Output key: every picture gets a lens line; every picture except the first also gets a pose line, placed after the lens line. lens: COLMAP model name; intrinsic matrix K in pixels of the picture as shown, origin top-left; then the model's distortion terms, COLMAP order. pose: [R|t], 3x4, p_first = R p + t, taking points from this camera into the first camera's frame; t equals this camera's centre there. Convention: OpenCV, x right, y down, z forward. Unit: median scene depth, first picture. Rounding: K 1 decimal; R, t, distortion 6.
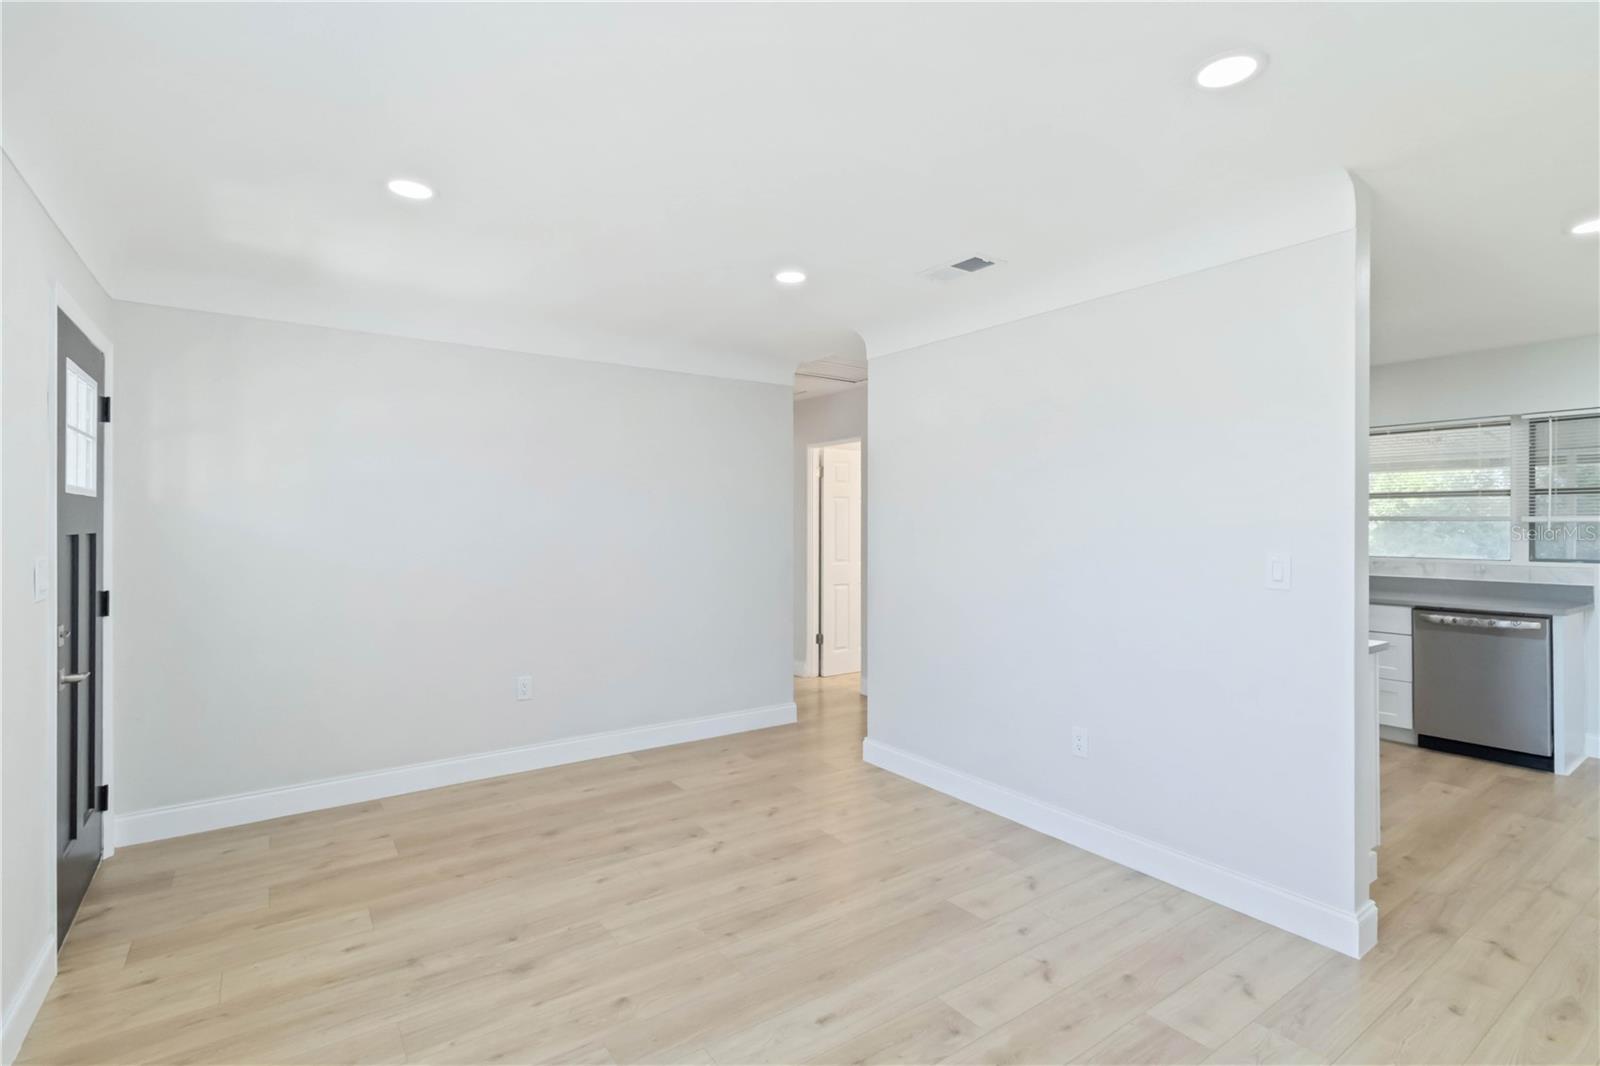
lens RADIAL K [[766.2, 0, 806.8], [0, 766.2, 519.2], [0, 0, 1]] dist [0.001692, 0.000410]
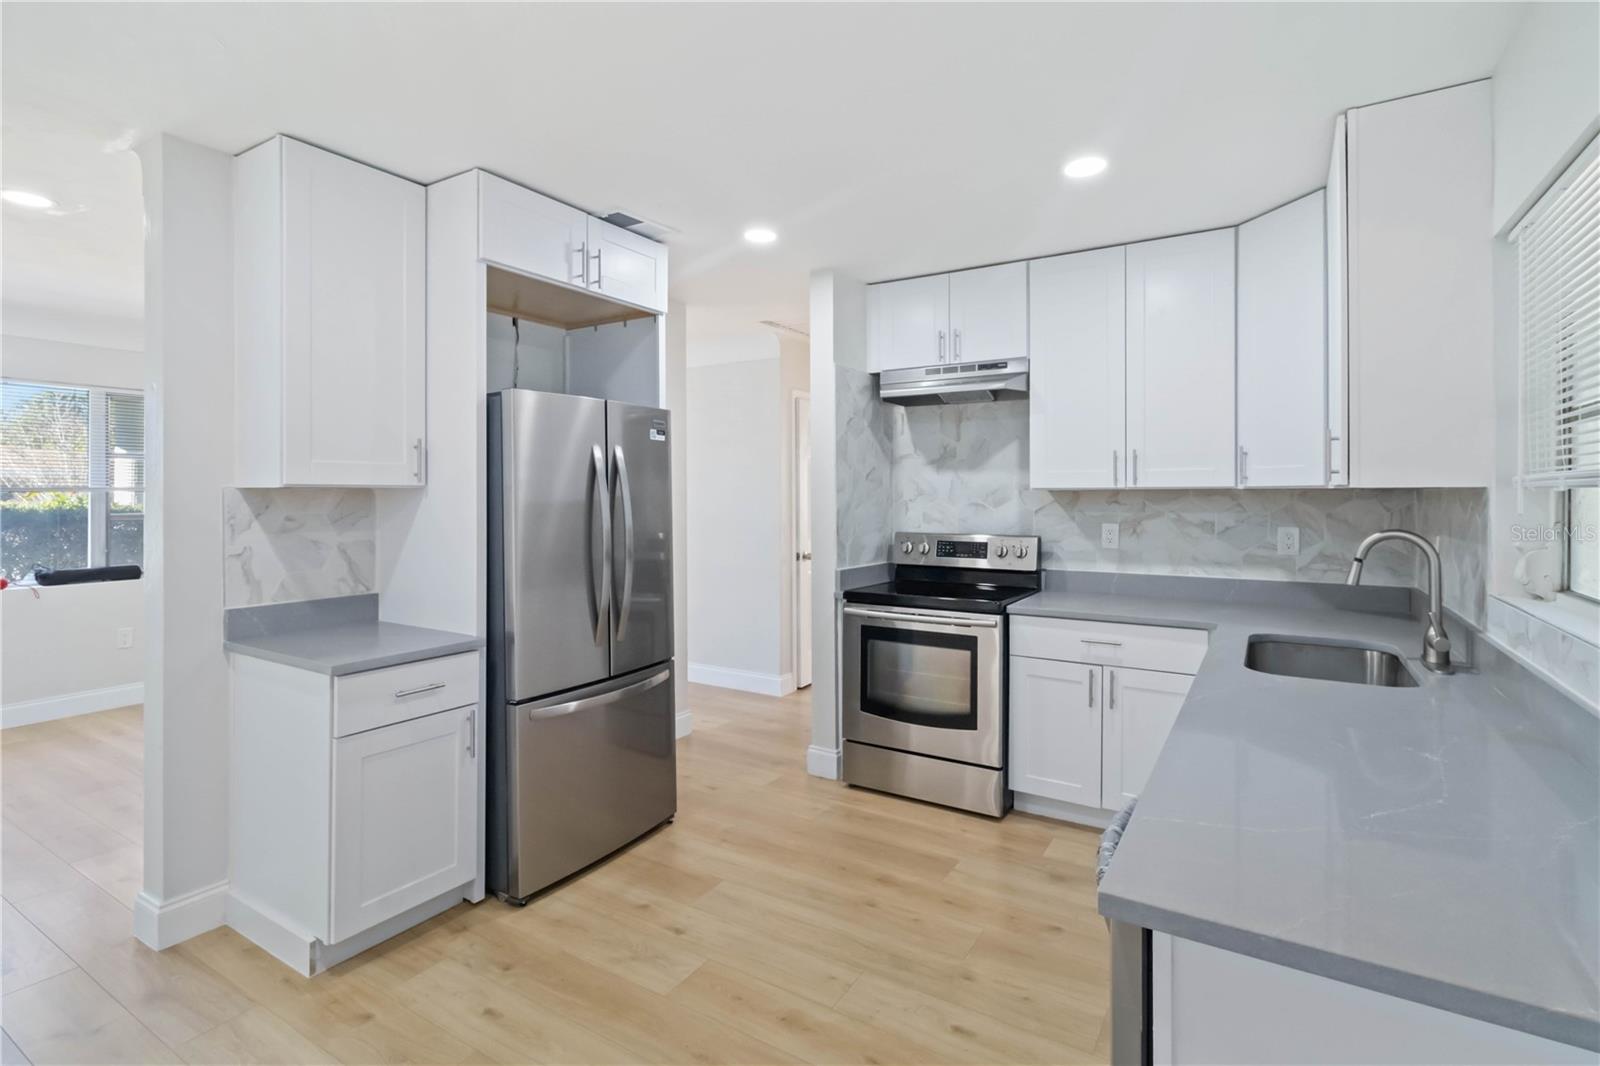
lens RADIAL K [[761.9, 0, 816.0], [0, 761.9, 494.9], [0, 0, 1]] dist [0.001116, 0.000434]
pose [[0.392141, -0.000433, -0.919905, 1.424655], [0.002892, 0.999996, 0.000762, 0.006205], [0.919900, -0.002960, 0.392141, 1.031644]]
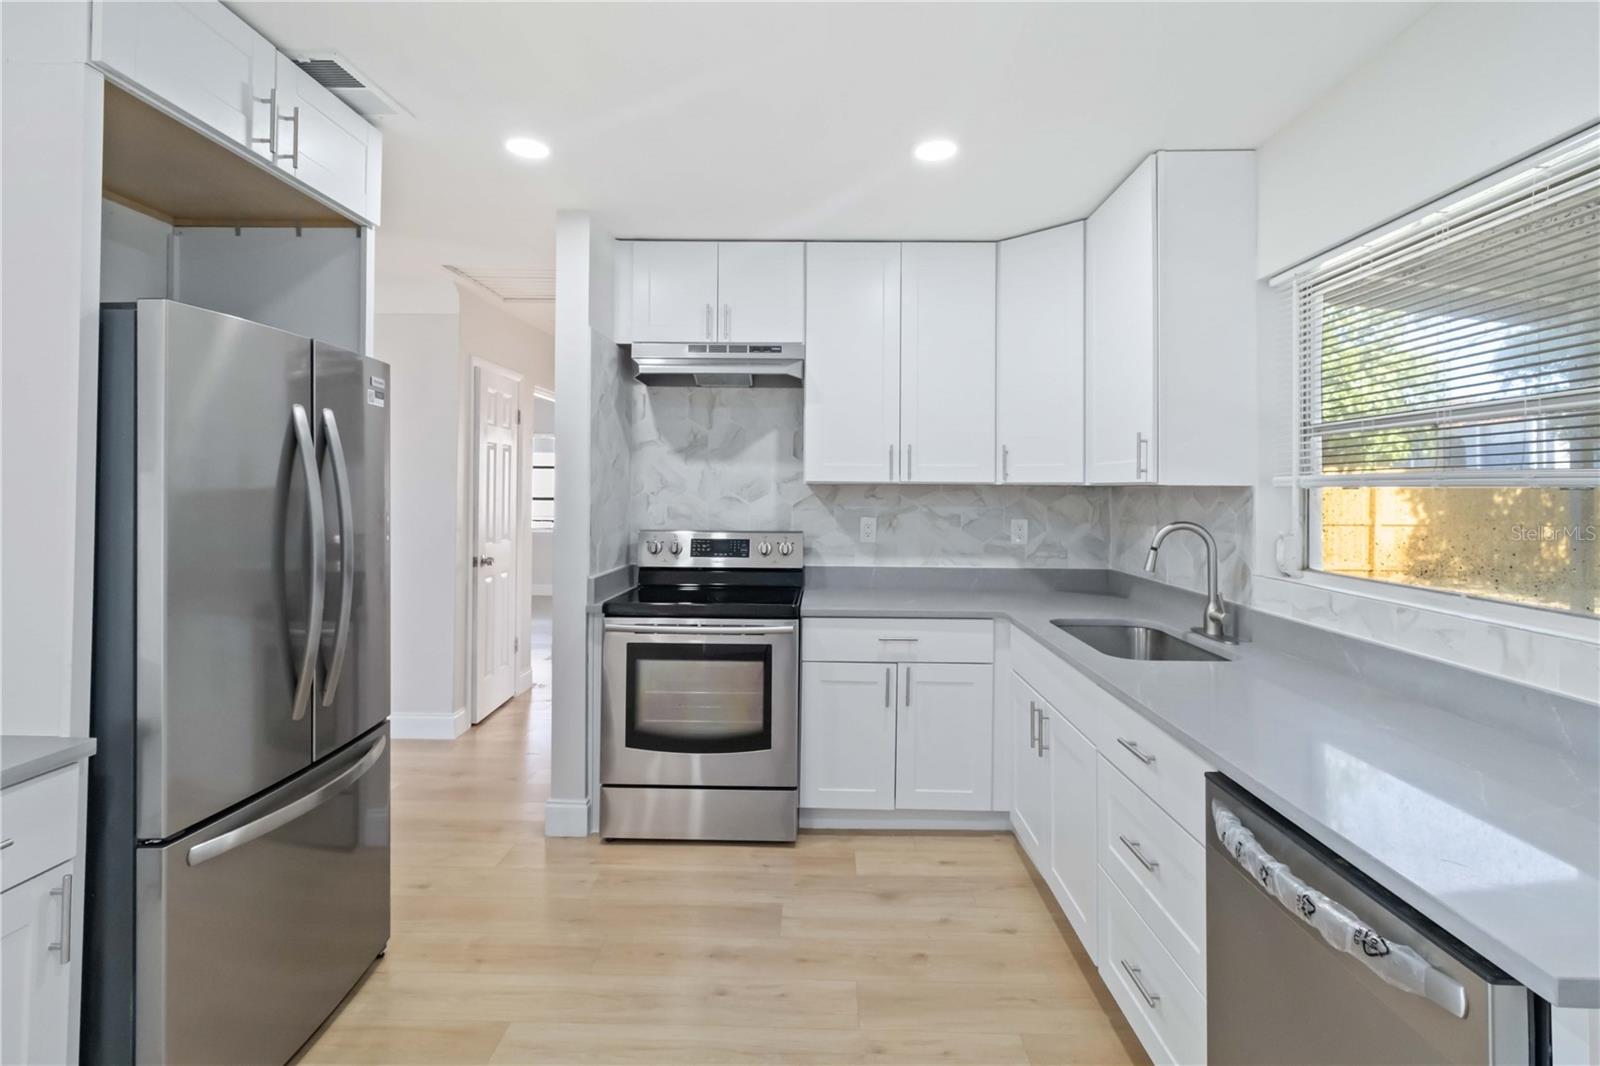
lens RADIAL K [[761.3, 0, 811.8], [0, 761.3, 476.7], [0, 0, 1]] dist [0.000657, 0.000586]
pose [[0.804165, -0.002904, -0.594400, 1.173240], [-0.006519, 0.999885, -0.013705, 0.006026], [0.594371, 0.014896, 0.804053, 0.921389]]
